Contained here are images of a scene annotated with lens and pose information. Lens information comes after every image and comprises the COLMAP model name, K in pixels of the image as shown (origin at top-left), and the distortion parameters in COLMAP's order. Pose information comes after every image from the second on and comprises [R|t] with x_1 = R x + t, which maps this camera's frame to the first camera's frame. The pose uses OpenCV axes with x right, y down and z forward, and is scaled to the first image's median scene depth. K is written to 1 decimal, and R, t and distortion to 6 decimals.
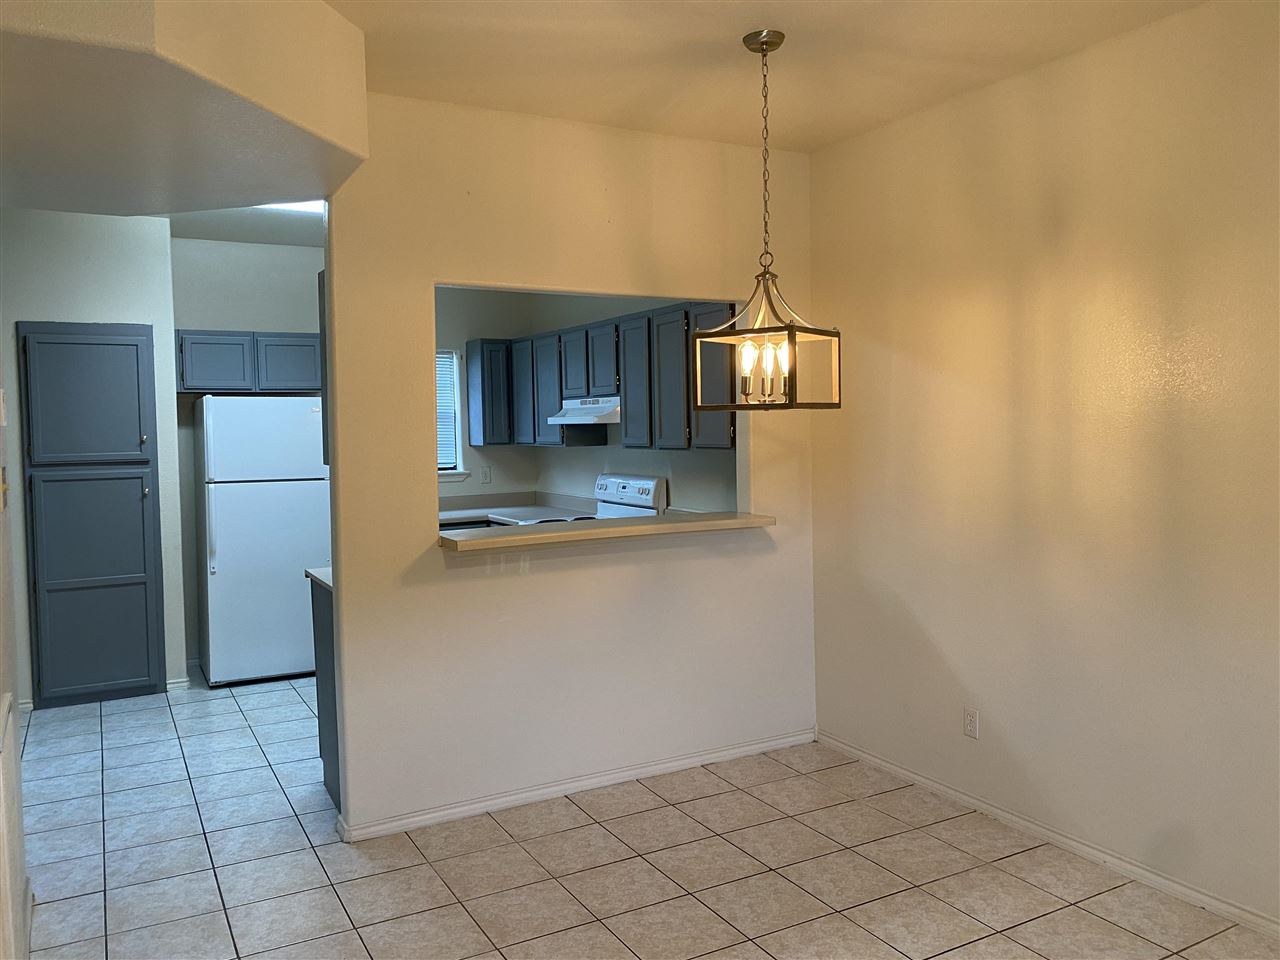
lens RADIAL K [[971.5, 0, 640.8], [0, 971.5, 482.2], [0, 0, 1]] dist [0.008547, 0.001318]
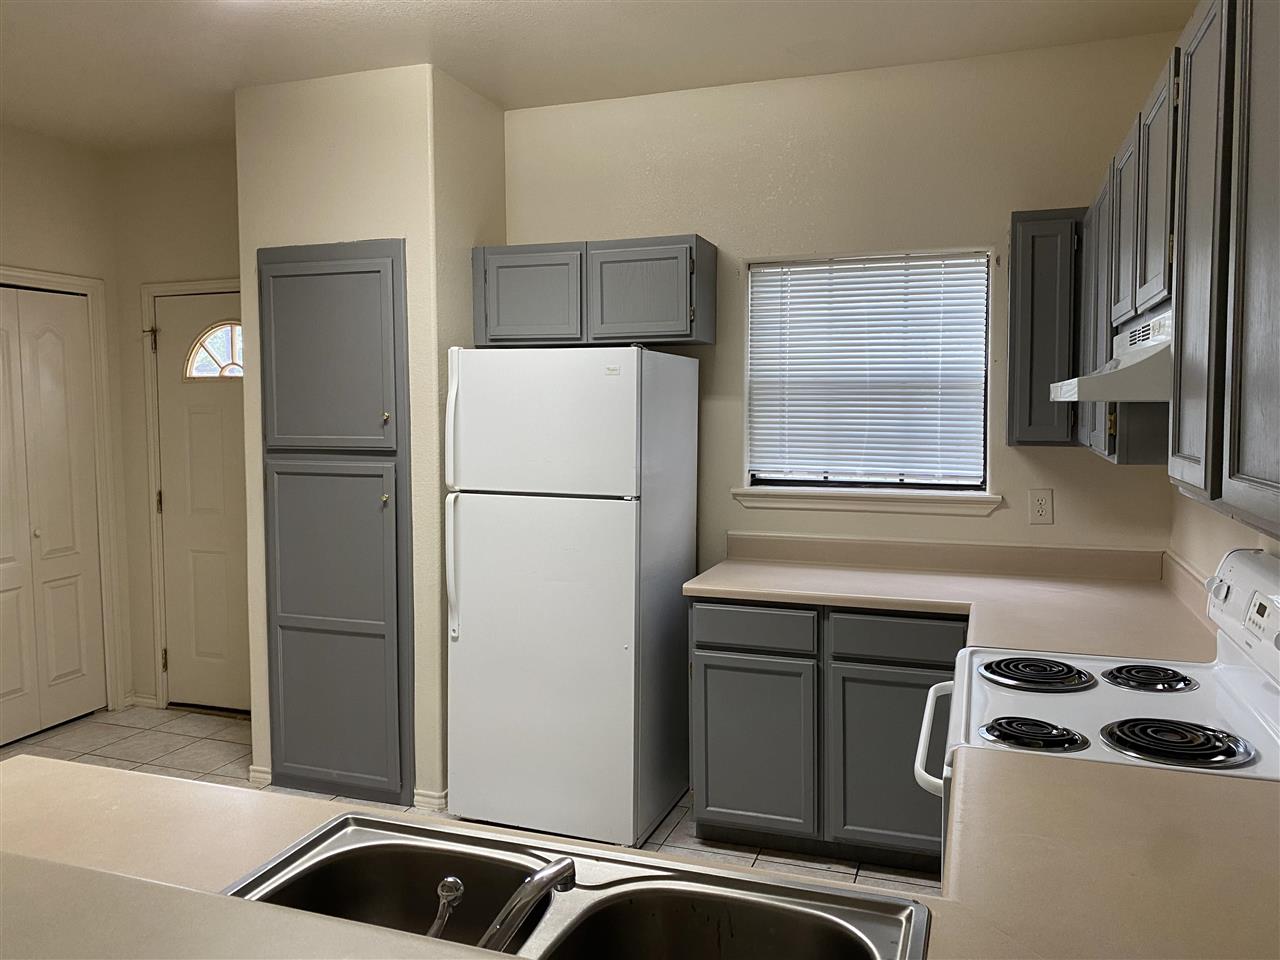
lens RADIAL K [[971.5, 0, 634.0], [0, 971.5, 470.5], [0, 0, 1]] dist [0.008547, 0.001318]
pose [[0.656943, 0.064641, -0.751164, 0.081175], [-0.055039, 0.997771, 0.037728, -0.039205], [0.751929, 0.016558, 0.659036, 0.647073]]
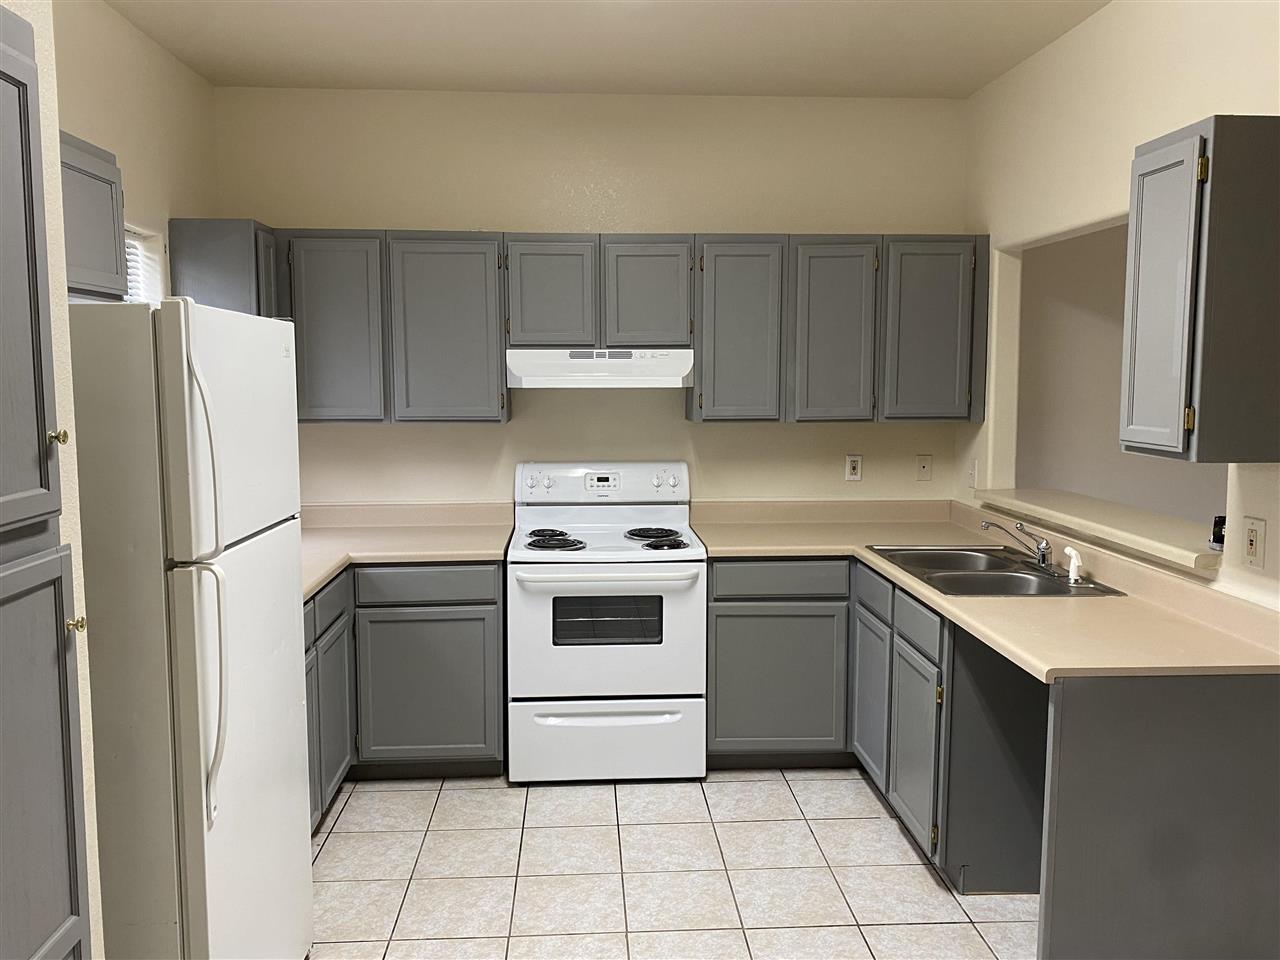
lens RADIAL K [[971.5, 0, 640.6], [0, 971.5, 479.3], [0, 0, 1]] dist [0.008547, 0.001318]
pose [[0.902867, 0.056205, -0.426230, -0.096023], [-0.039582, 0.998074, 0.047765, -0.027123], [0.428093, -0.026254, 0.903353, 0.443898]]
